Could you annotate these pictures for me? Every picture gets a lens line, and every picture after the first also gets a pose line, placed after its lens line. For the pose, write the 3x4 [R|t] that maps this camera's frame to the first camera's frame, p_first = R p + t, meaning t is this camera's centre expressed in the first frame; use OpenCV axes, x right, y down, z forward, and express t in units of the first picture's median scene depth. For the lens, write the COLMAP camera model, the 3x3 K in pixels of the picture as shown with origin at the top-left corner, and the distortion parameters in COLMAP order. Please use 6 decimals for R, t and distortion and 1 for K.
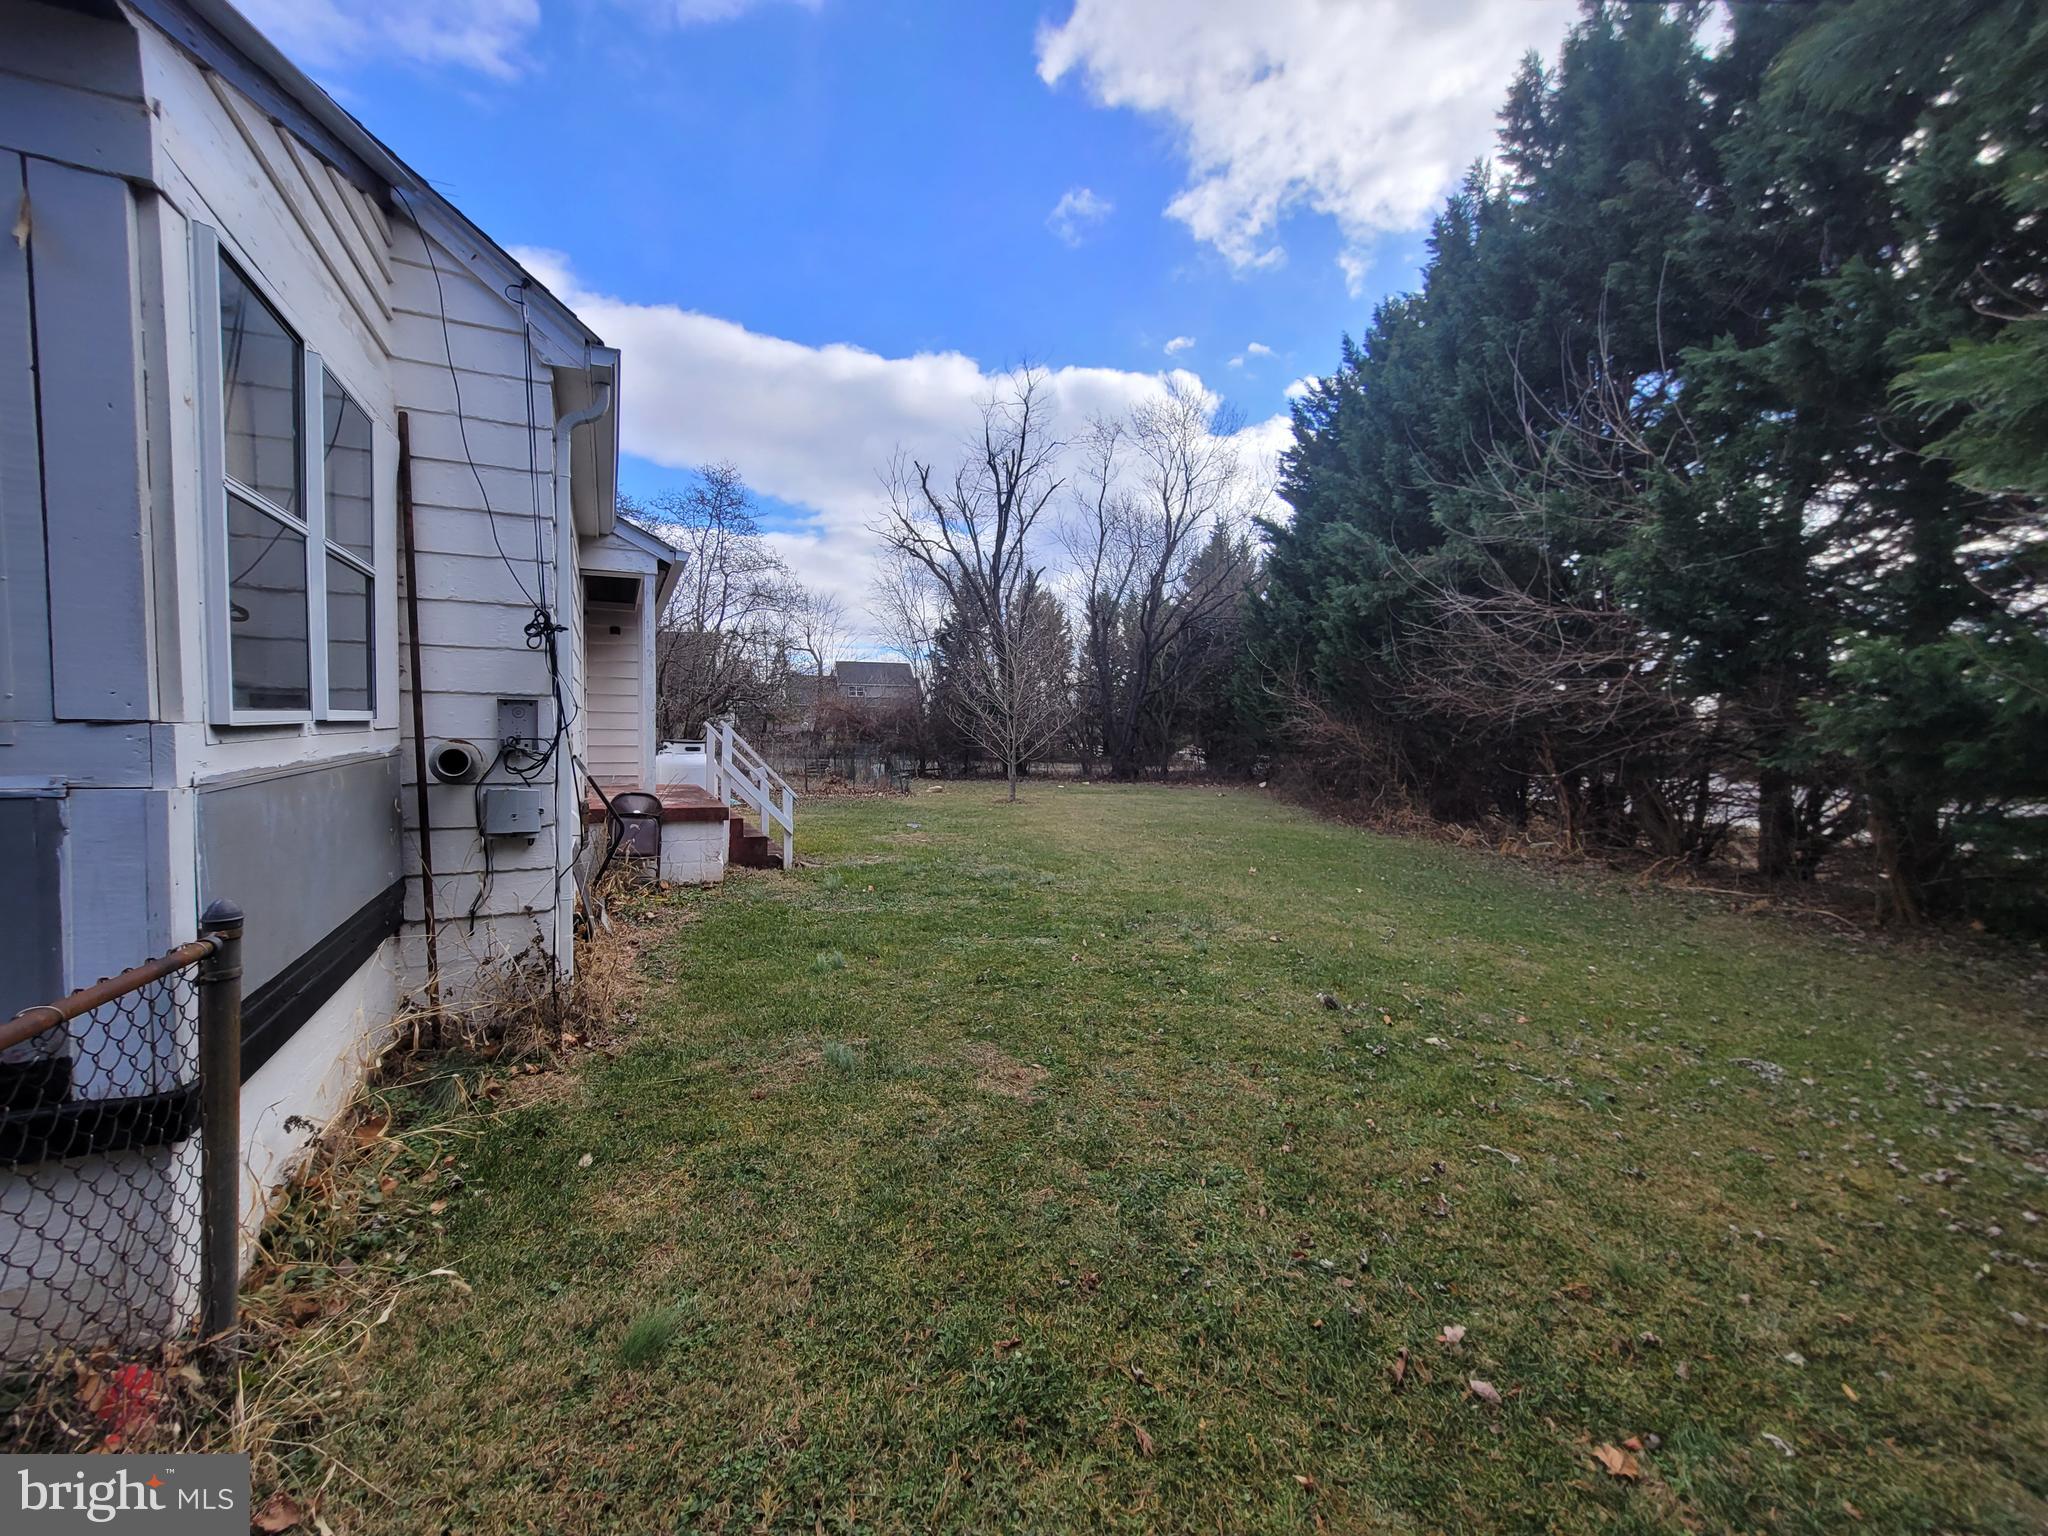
lens RADIAL K [[831.8, 0, 1017.4], [0, 831.8, 772.6], [0, 0, 1]] dist [-0.007518, 0.000686]
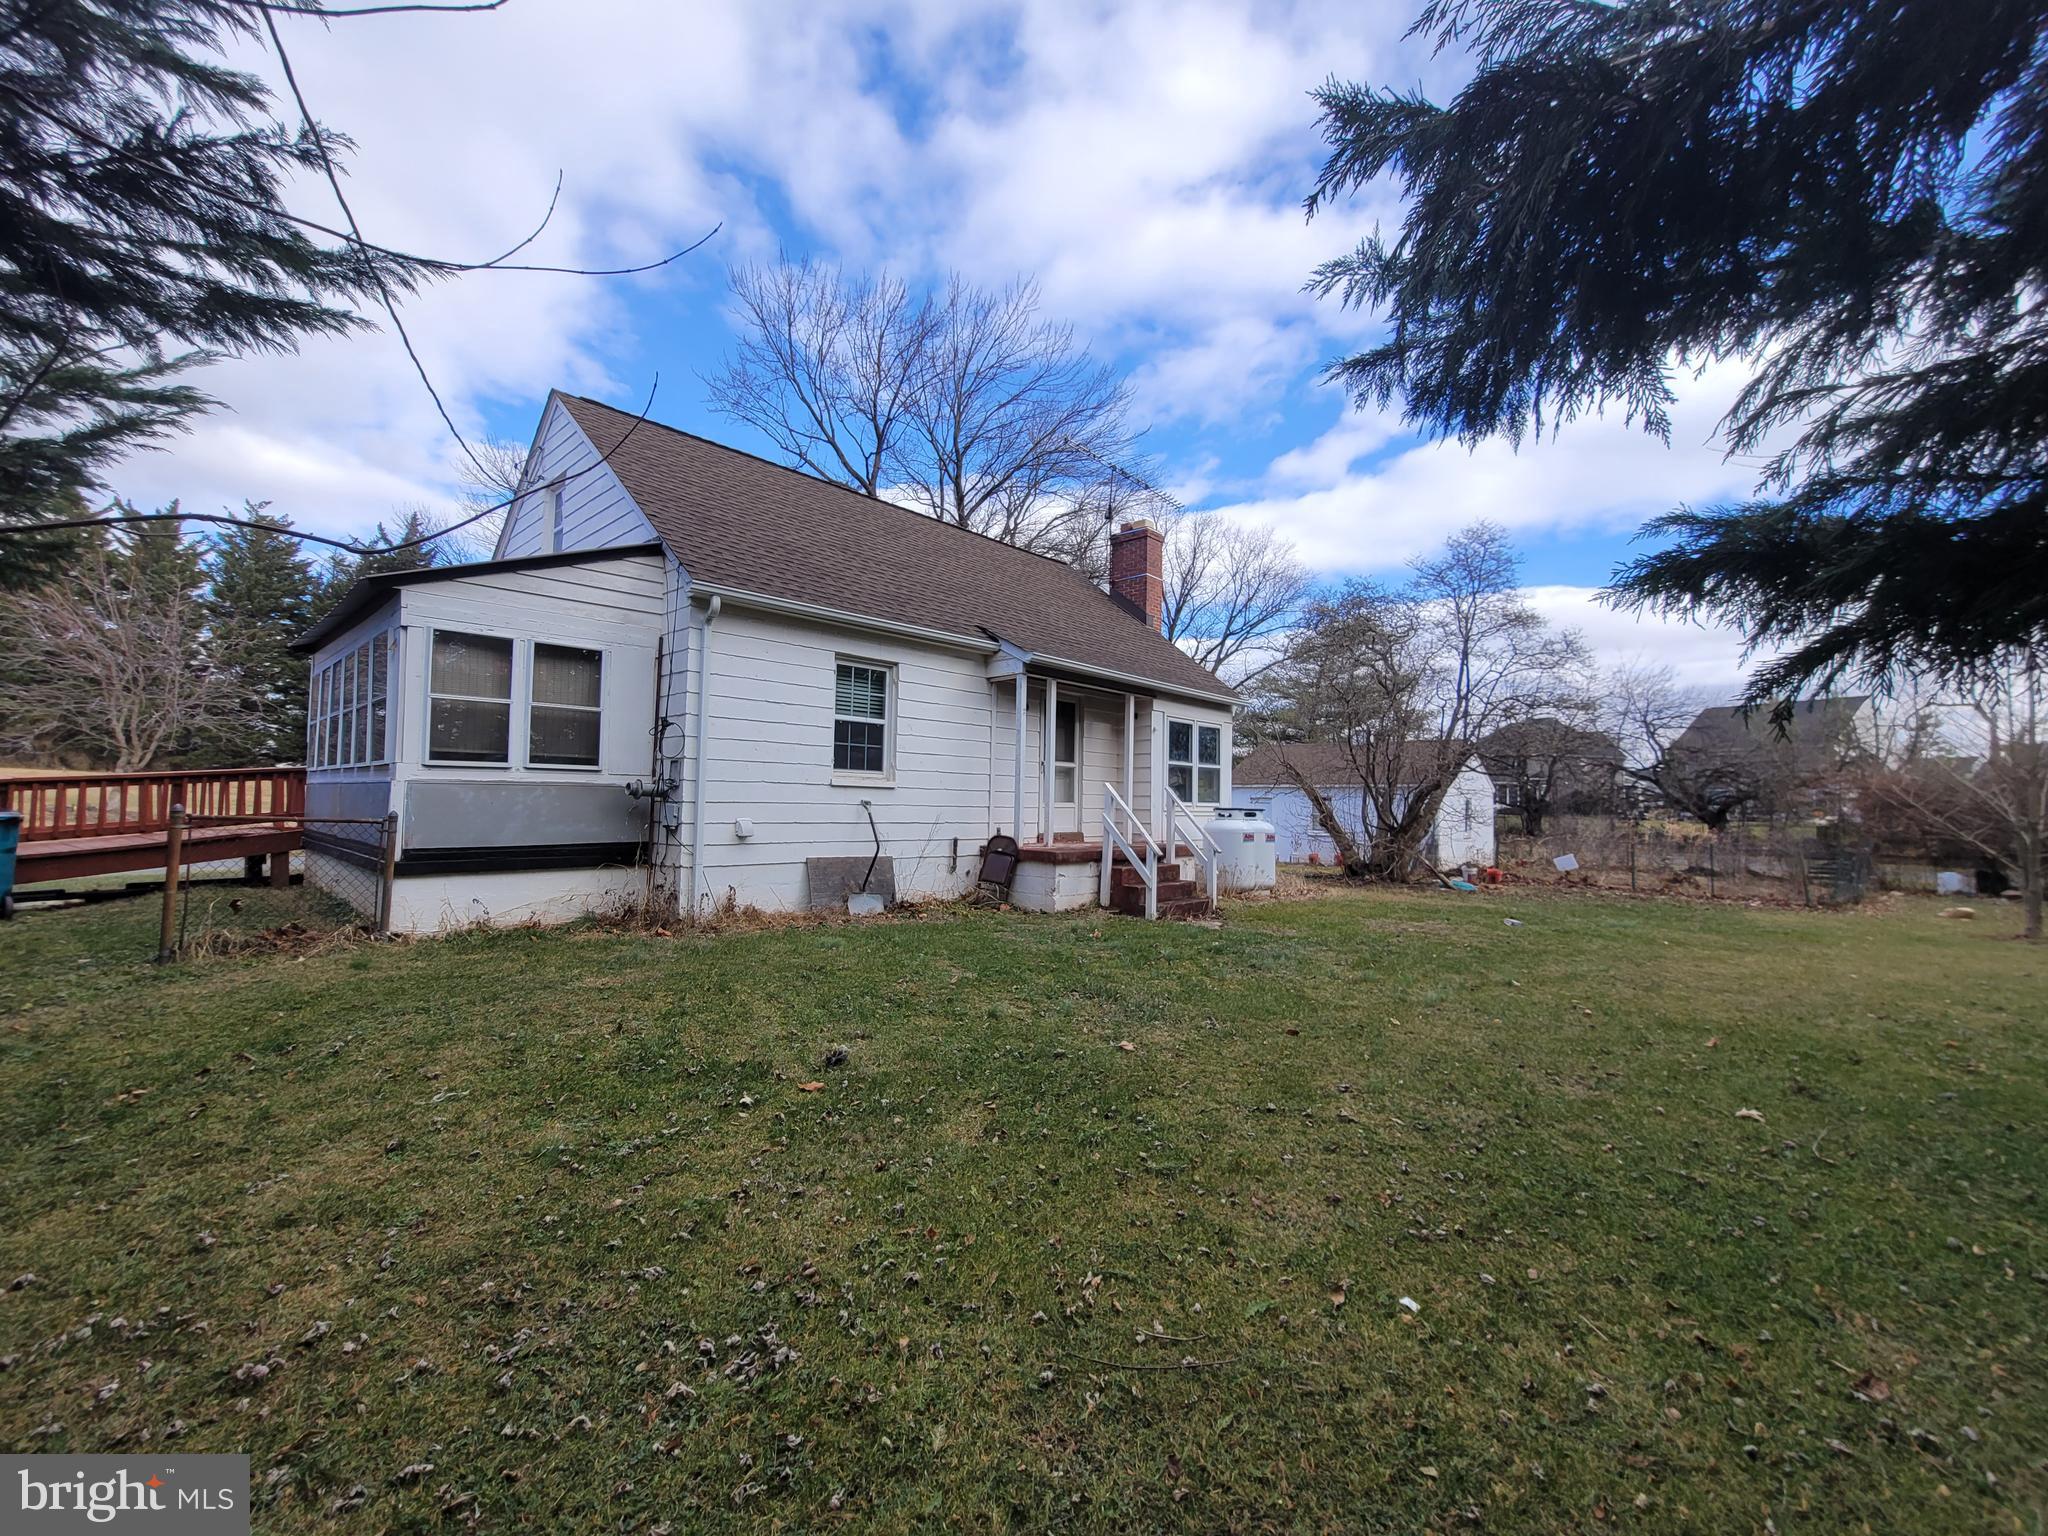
lens RADIAL K [[831.8, 0, 1017.3], [0, 831.8, 776.9], [0, 0, 1]] dist [-0.007518, 0.000686]
pose [[0.351579, -0.041148, -0.935254, 0.858976], [-0.062379, 0.995784, -0.067261, 0.019731], [0.934078, 0.081988, 0.347530, 0.571662]]
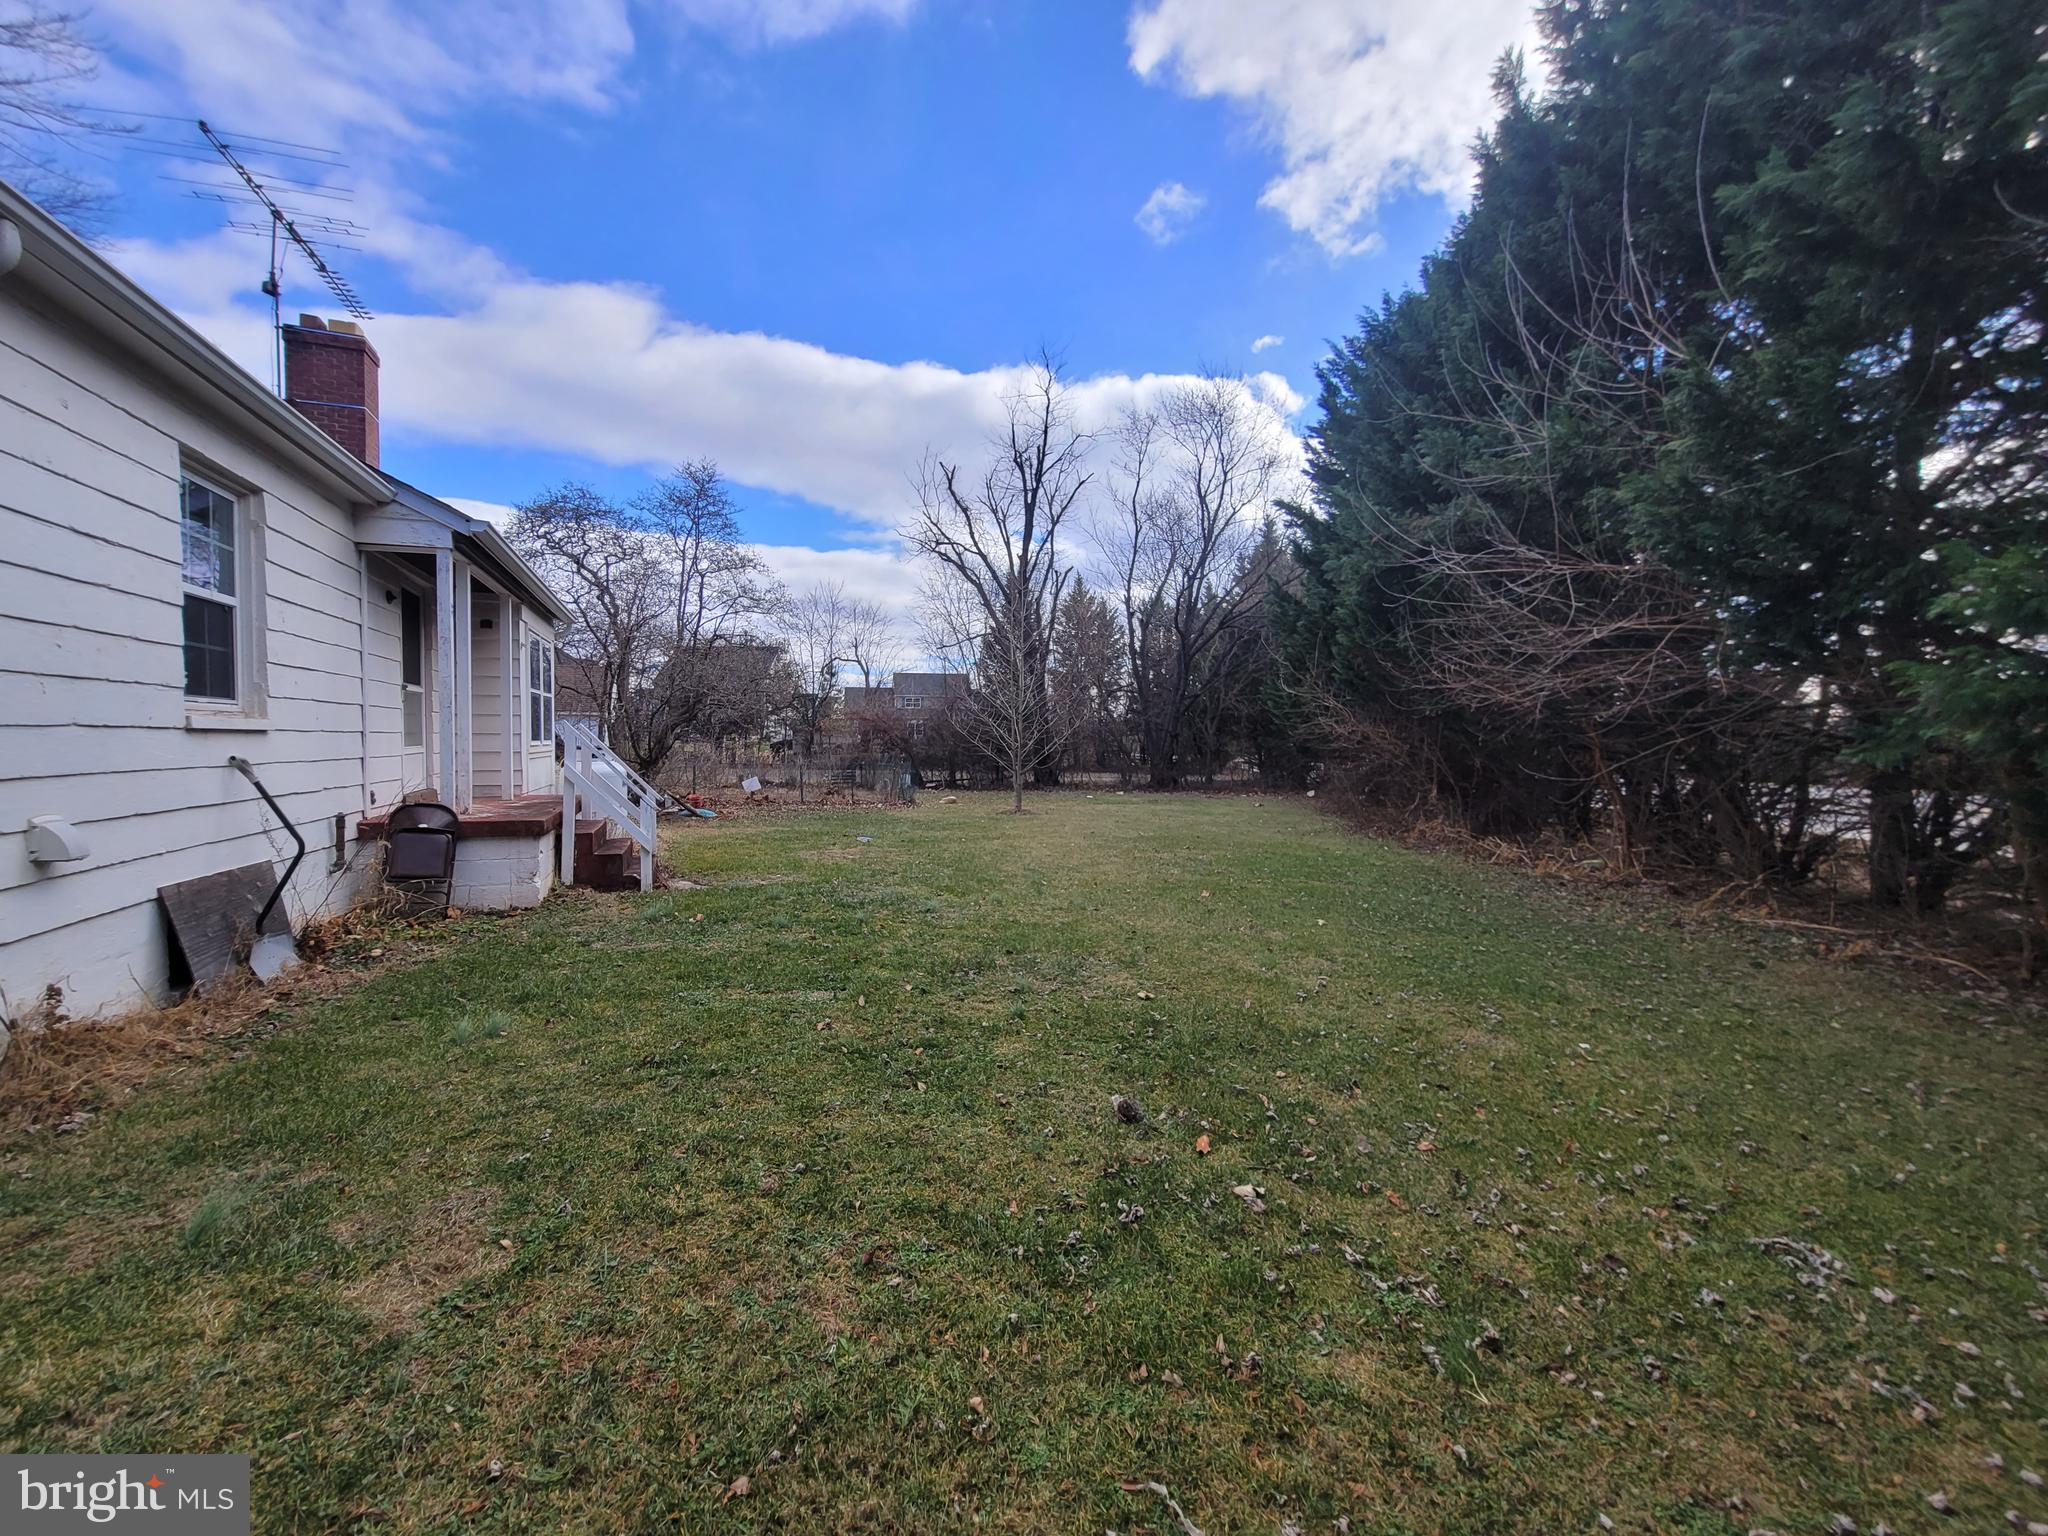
lens RADIAL K [[831.8, 0, 1017.9], [0, 831.8, 773.2], [0, 0, 1]] dist [-0.007518, 0.000686]
pose [[0.996379, -0.006162, -0.084795, 0.233375], [0.005155, 0.999914, -0.012089, 0.006931], [0.084862, 0.011608, 0.996325, 0.213402]]
